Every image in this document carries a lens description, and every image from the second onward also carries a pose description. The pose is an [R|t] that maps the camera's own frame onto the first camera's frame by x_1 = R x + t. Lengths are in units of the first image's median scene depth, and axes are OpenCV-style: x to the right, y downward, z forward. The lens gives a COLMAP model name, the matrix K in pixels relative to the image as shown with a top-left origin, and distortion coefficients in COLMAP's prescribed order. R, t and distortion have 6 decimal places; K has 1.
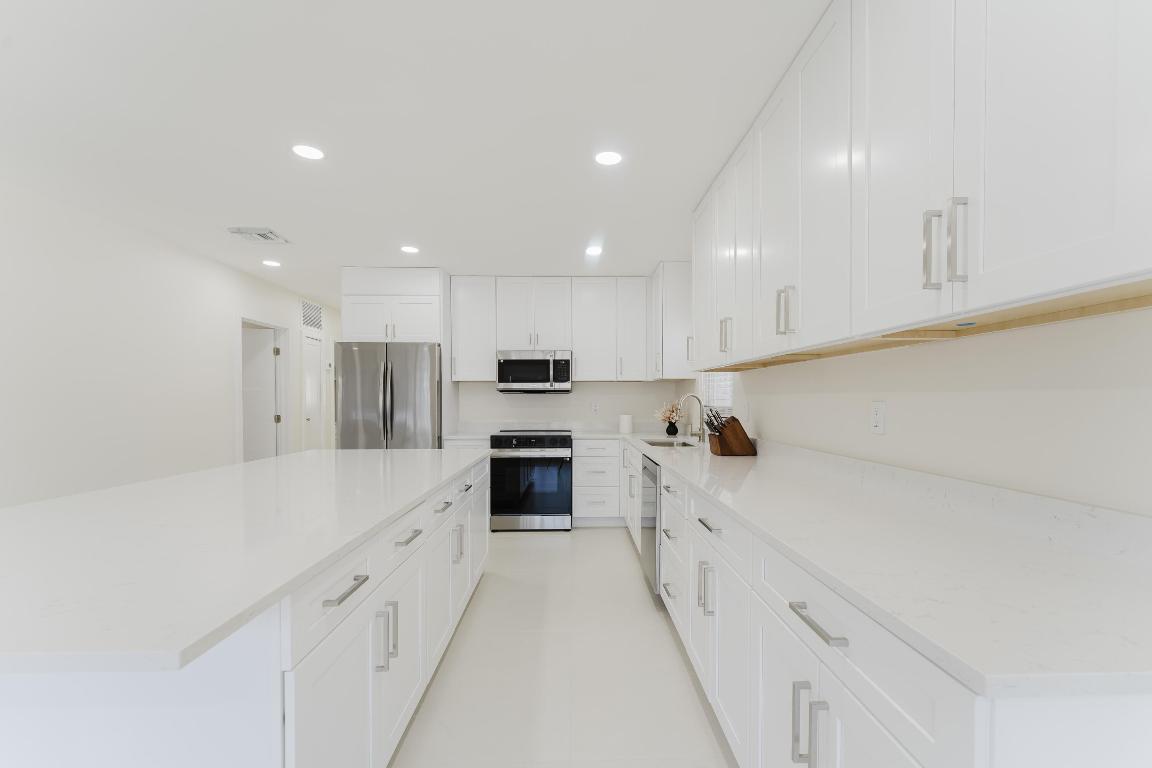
lens RADIAL K [[469.7, 0, 587.0], [0, 469.7, 406.8], [0, 0, 1]] dist [0.002750, -0.000862]
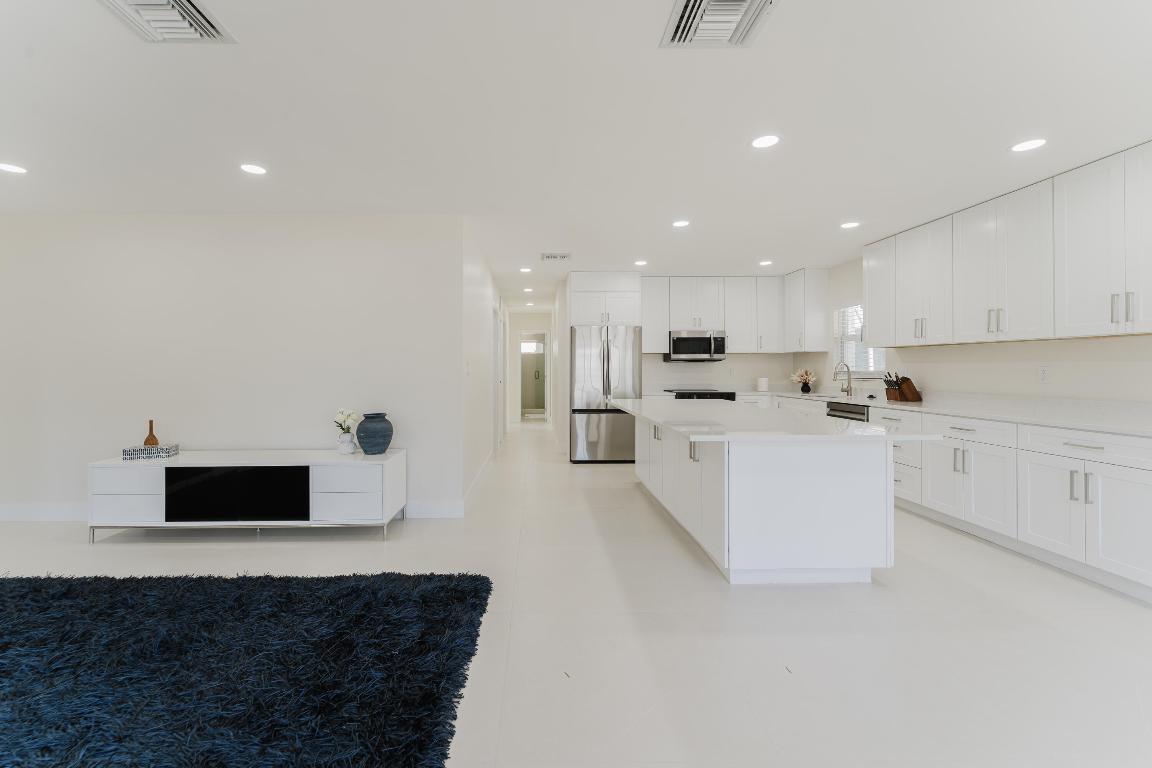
lens RADIAL K [[469.7, 0, 546.6], [0, 469.7, 367.7], [0, 0, 1]] dist [0.002750, -0.000862]
pose [[0.999922, 0.000077, -0.012483, -0.563500], [-0.000255, 0.999899, -0.014229, 0.007980], [0.012481, 0.014231, 0.999821, -0.386965]]
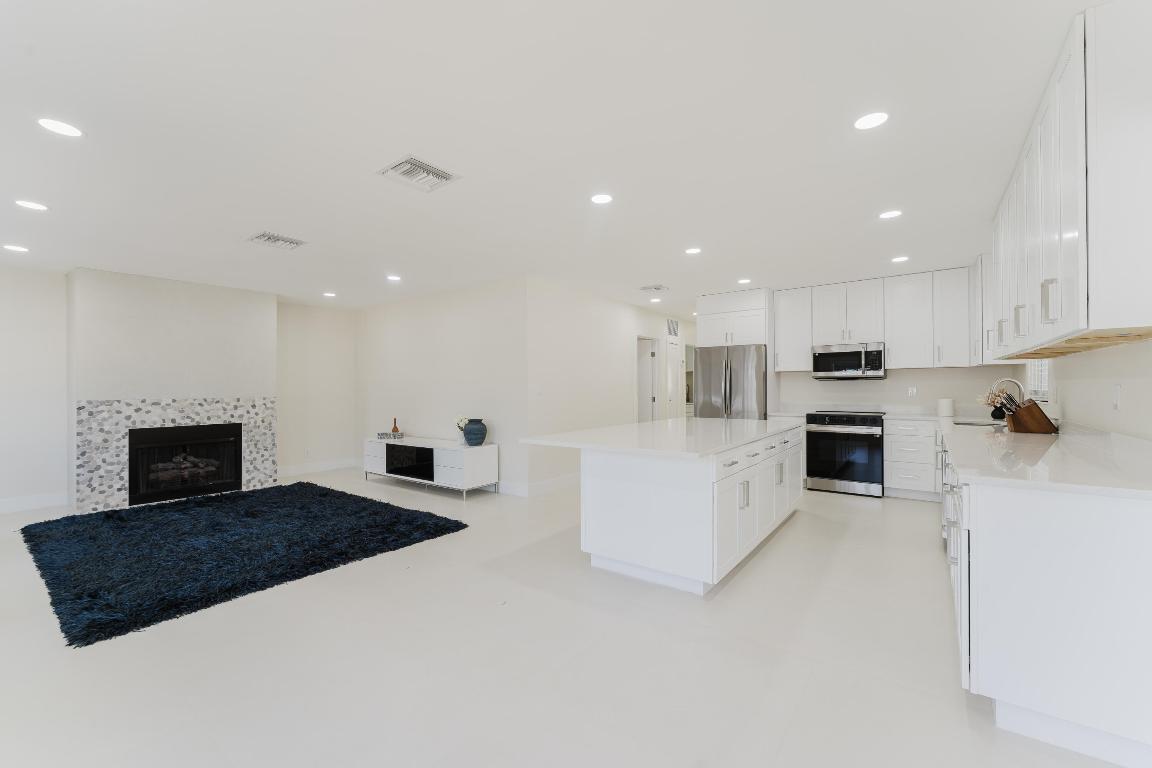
lens RADIAL K [[469.7, 0, 580.0], [0, 469.7, 386.3], [0, 0, 1]] dist [0.002750, -0.000862]
pose [[0.782640, -0.005732, -0.622448, 0.104508], [-0.003750, 0.999896, -0.013923, 0.006451], [0.622463, 0.013231, 0.782537, -0.367587]]
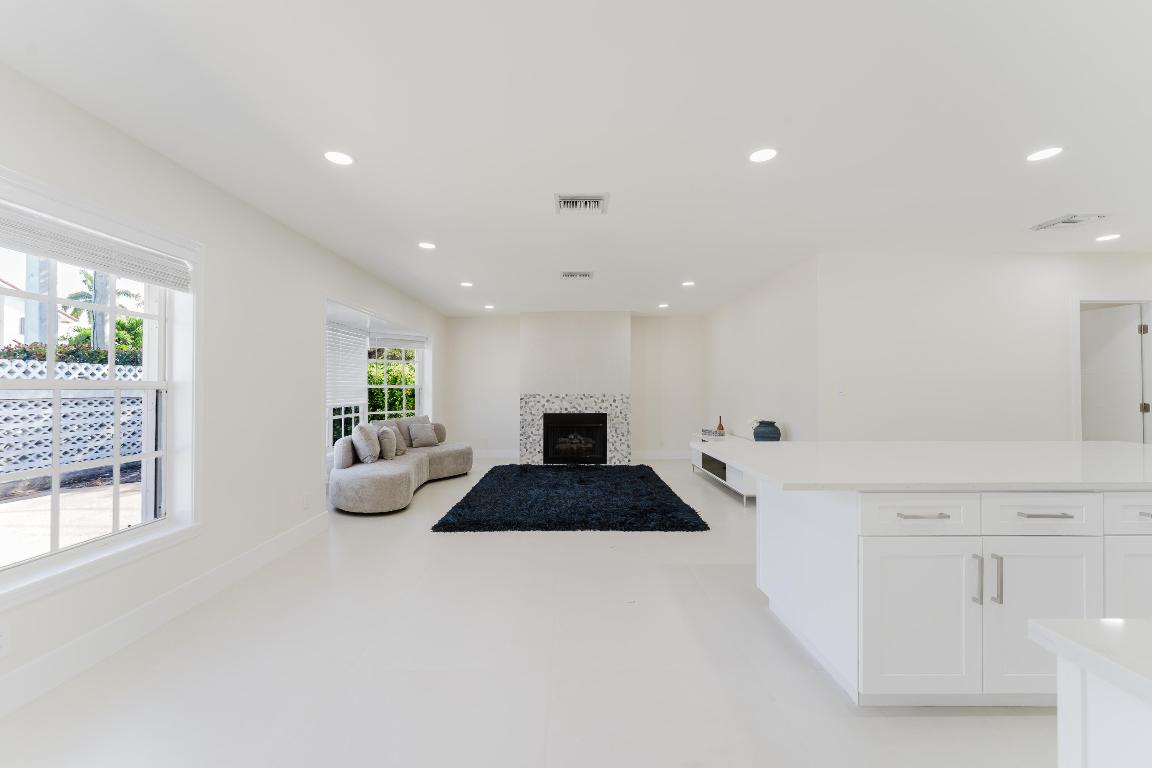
lens RADIAL K [[469.7, 0, 567.1], [0, 469.7, 378.7], [0, 0, 1]] dist [0.002750, -0.000862]
pose [[-0.032701, -0.017297, -0.999315, 0.268975], [-0.011995, 0.999785, -0.016913, -0.001082], [0.999393, 0.011433, -0.032902, -0.020459]]
